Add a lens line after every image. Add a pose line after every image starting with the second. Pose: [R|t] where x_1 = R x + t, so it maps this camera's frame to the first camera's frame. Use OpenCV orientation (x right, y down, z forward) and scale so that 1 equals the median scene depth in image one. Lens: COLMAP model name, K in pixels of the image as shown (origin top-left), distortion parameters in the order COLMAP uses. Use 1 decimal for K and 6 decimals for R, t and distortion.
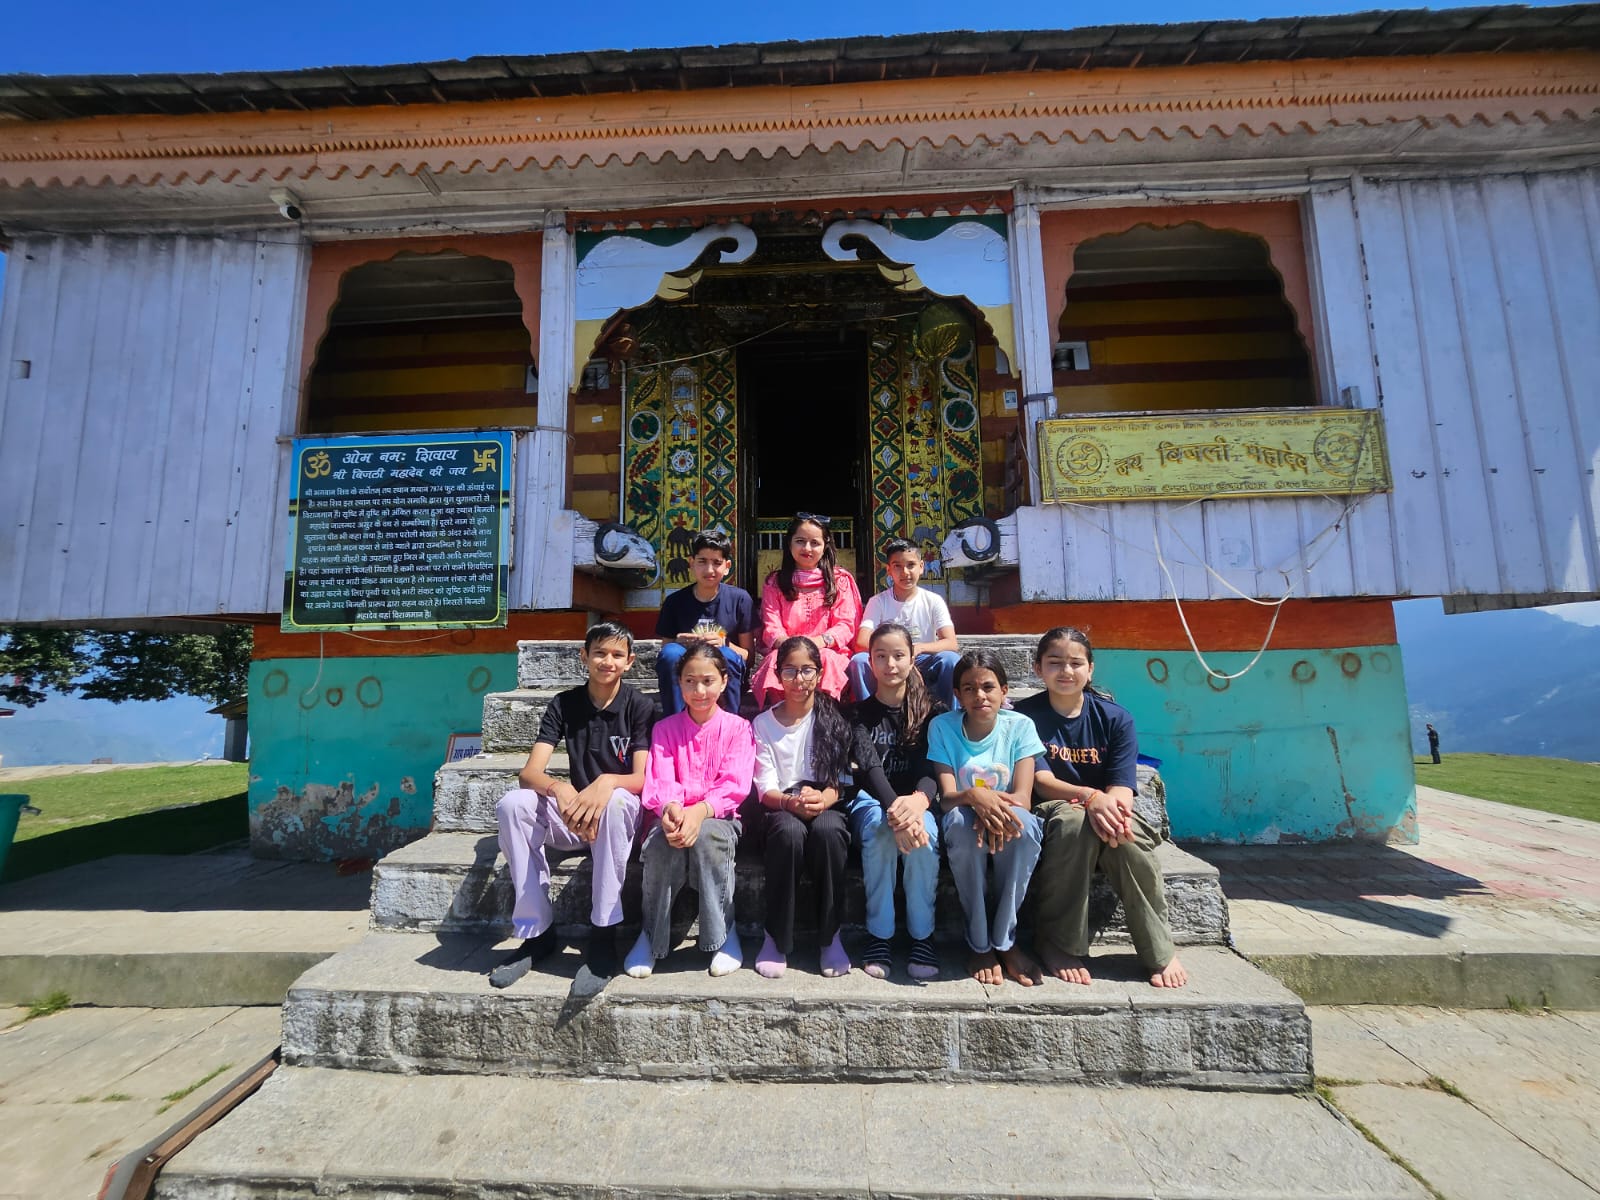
lens RADIAL K [[638.3, 0, 800.0], [0, 638.3, 605.3], [0, 0, 1]] dist [-0.001560, 0.000262]
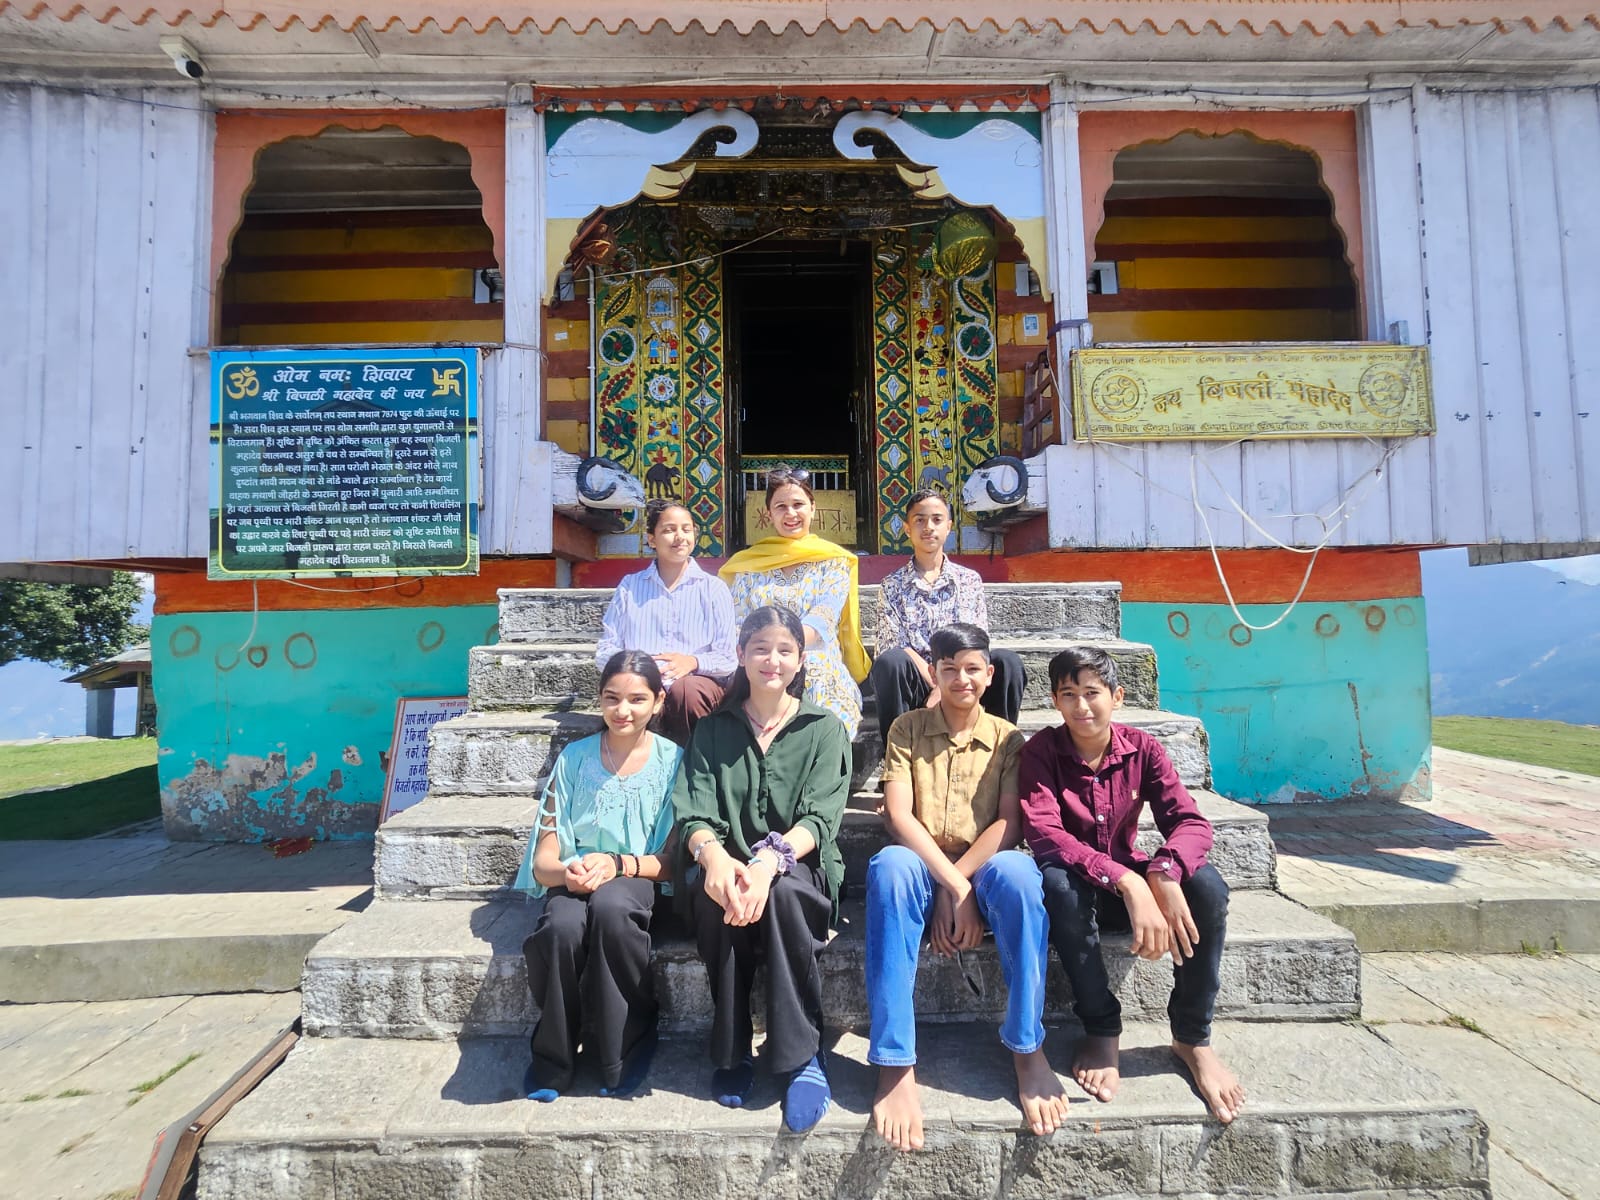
lens RADIAL K [[729.4, 0, 789.8], [0, 729.4, 607.2], [0, 0, 1]] dist [-0.005555, 0.006340]
pose [[0.997870, 0.000775, 0.065230, -0.094655], [-0.004926, 0.997969, 0.063512, 0.013228], [-0.065049, -0.063698, 0.995847, -0.035617]]
